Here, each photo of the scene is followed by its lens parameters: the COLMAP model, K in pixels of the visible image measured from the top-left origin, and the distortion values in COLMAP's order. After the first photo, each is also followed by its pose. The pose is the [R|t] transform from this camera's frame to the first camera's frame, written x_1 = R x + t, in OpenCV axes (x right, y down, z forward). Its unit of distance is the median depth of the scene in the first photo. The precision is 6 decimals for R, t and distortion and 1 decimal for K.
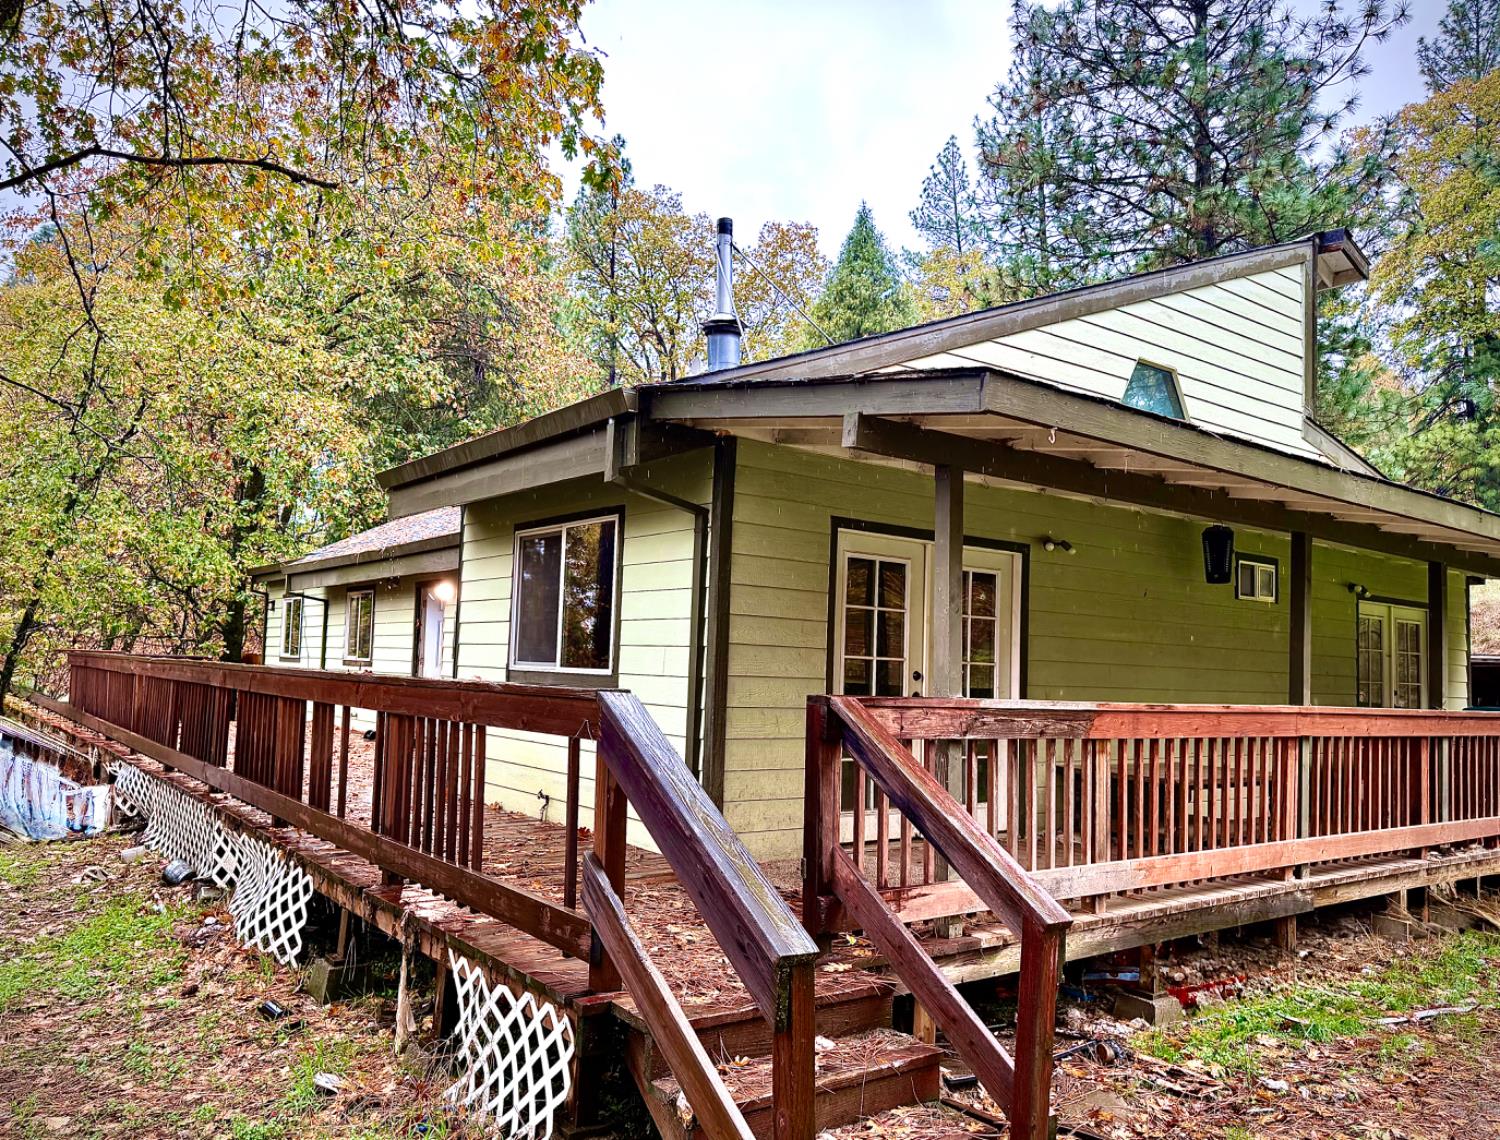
lens RADIAL K [[1113.6, 0, 746.1], [0, 1113.6, 636.9], [0, 0, 1]] dist [-0.002235, -0.001533]
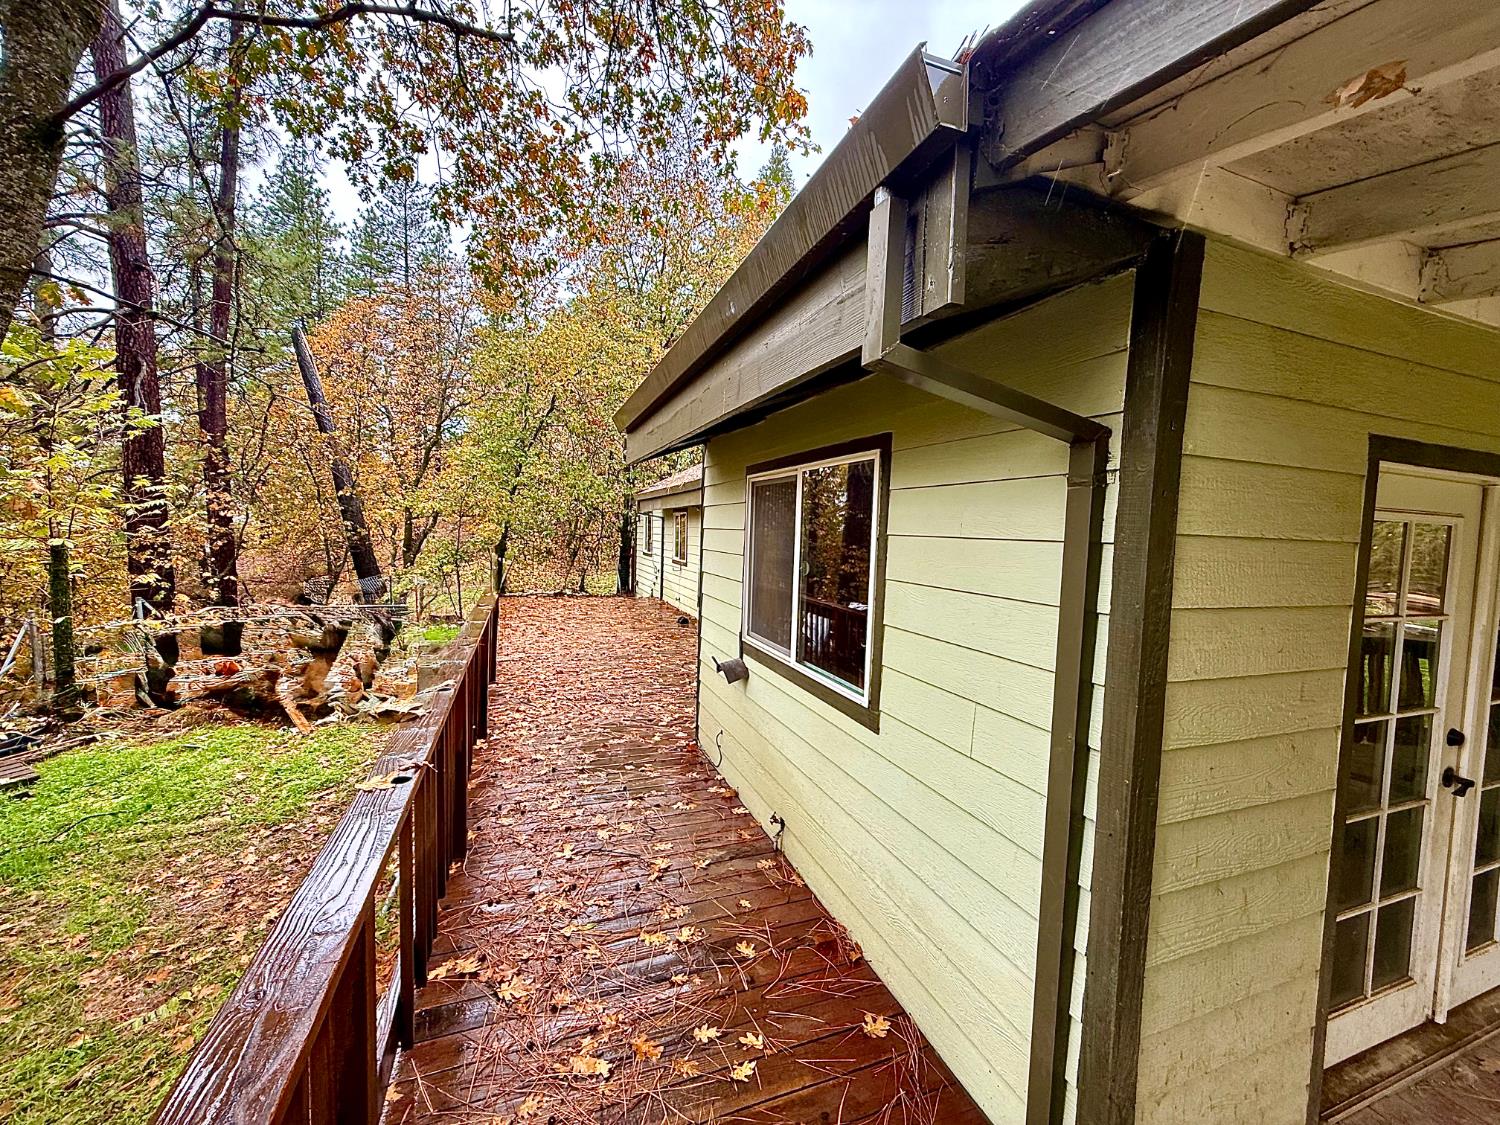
lens RADIAL K [[605.5, 0, 750.0], [0, 605.5, 562.5], [0, 0, 1]] dist [-0.001317, -0.000142]
pose [[0.958395, 0.013011, -0.285147, -0.088379], [0.006797, 0.997637, 0.068369, -0.072174], [0.285363, -0.067462, 0.956042, 0.664534]]
